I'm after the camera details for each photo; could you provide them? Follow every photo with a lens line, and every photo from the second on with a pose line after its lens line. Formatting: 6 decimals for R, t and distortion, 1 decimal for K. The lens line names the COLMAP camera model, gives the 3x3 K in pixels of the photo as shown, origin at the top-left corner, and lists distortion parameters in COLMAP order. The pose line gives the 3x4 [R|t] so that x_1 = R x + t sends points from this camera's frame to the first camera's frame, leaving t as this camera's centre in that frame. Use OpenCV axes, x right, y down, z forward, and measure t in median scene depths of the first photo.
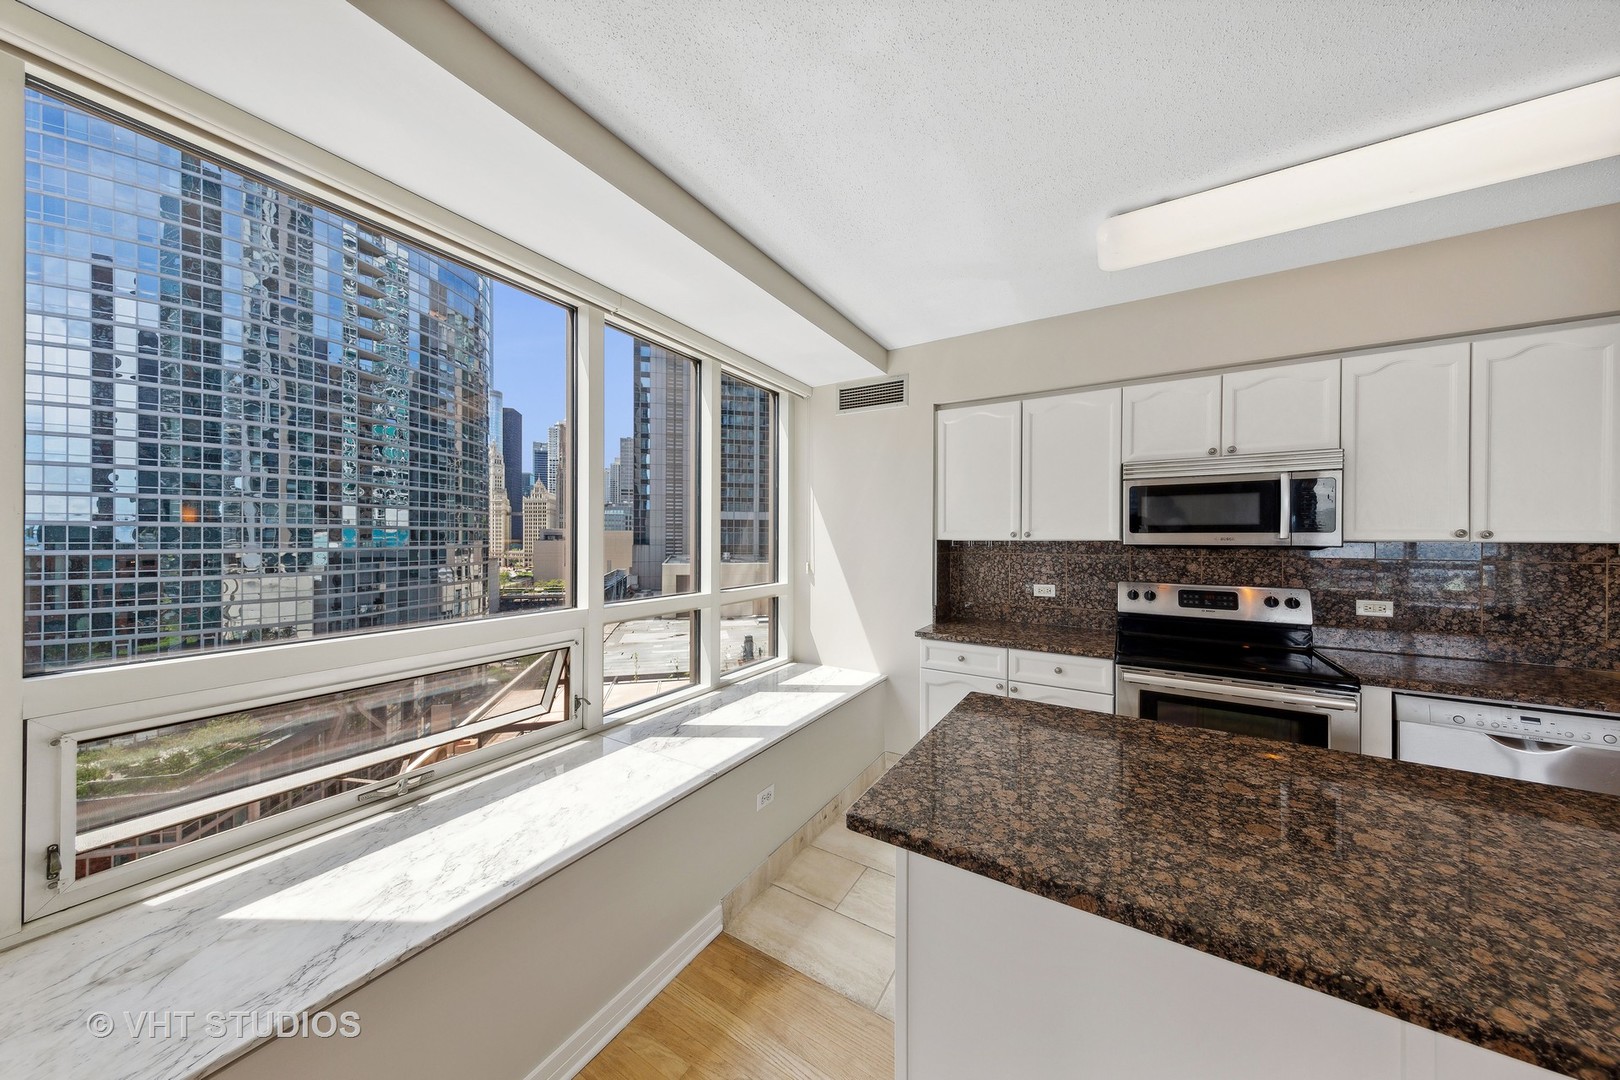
lens RADIAL K [[511.2, 0, 806.9], [0, 511.2, 534.3], [0, 0, 1]] dist [0.004119, 0.000048]
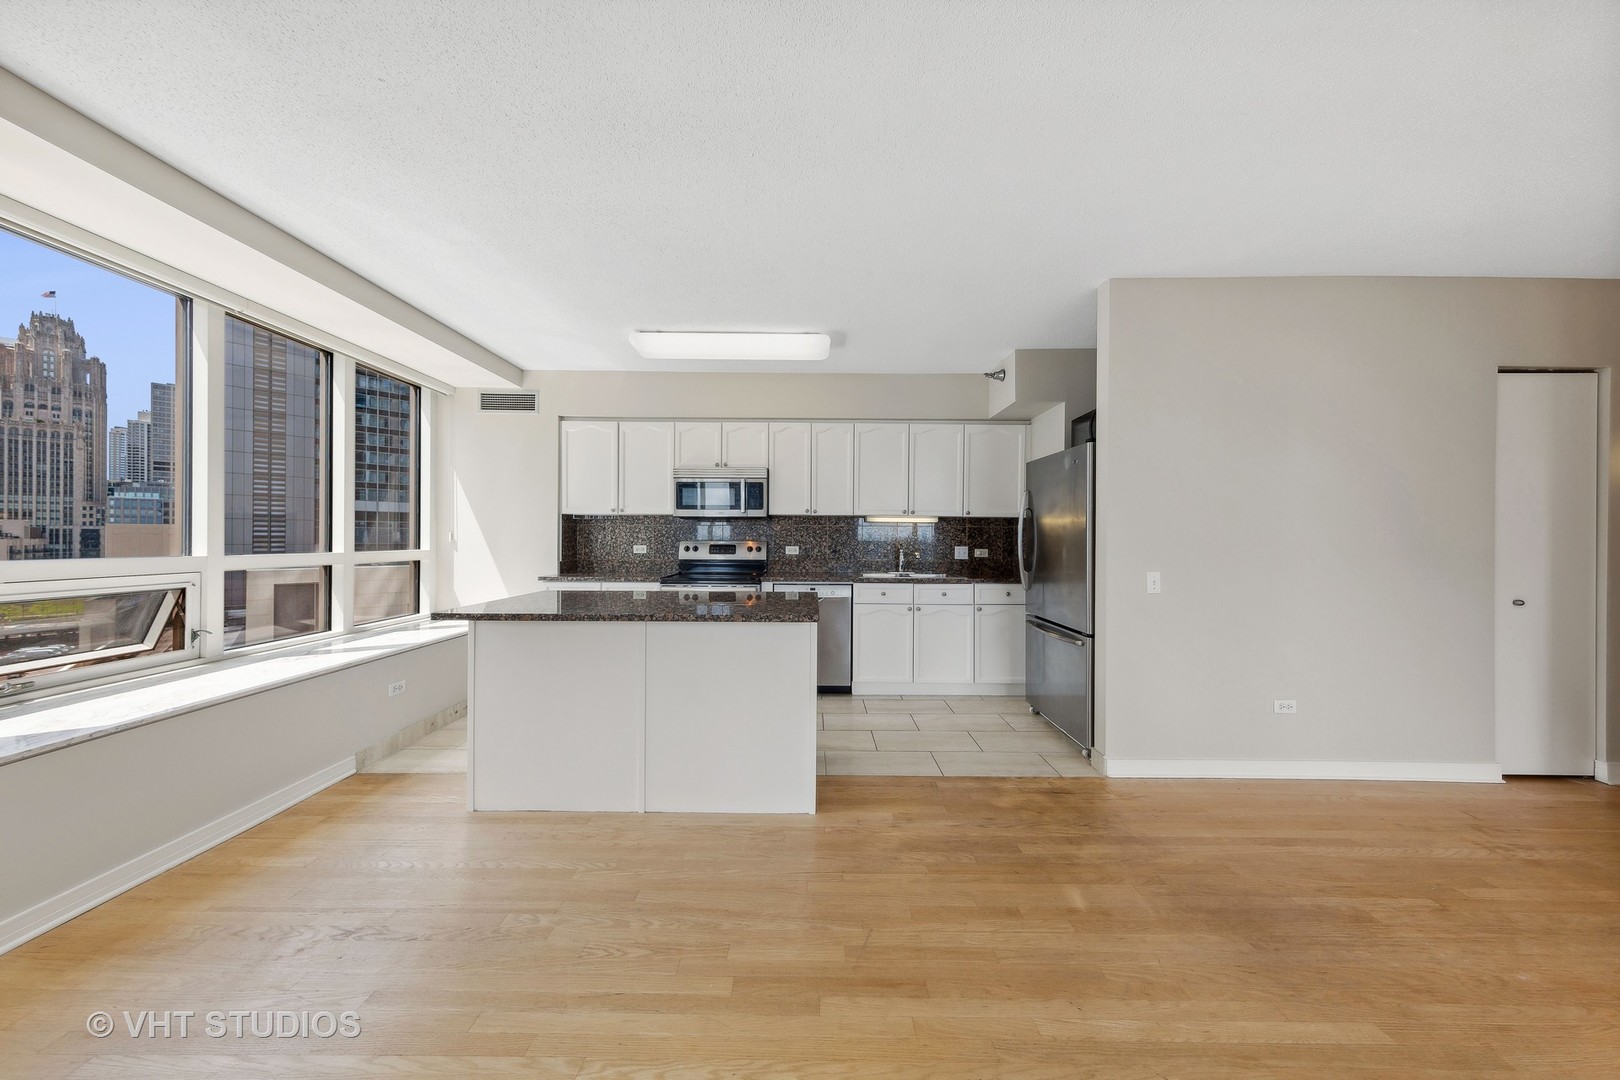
lens RADIAL K [[511.2, 0, 808.0], [0, 511.2, 536.1], [0, 0, 1]] dist [0.004119, 0.000048]
pose [[0.849032, 0.002226, 0.528337, 0.093924], [-0.005264, 0.999977, 0.004246, 0.064534], [-0.528316, -0.006386, 0.849024, -0.558136]]
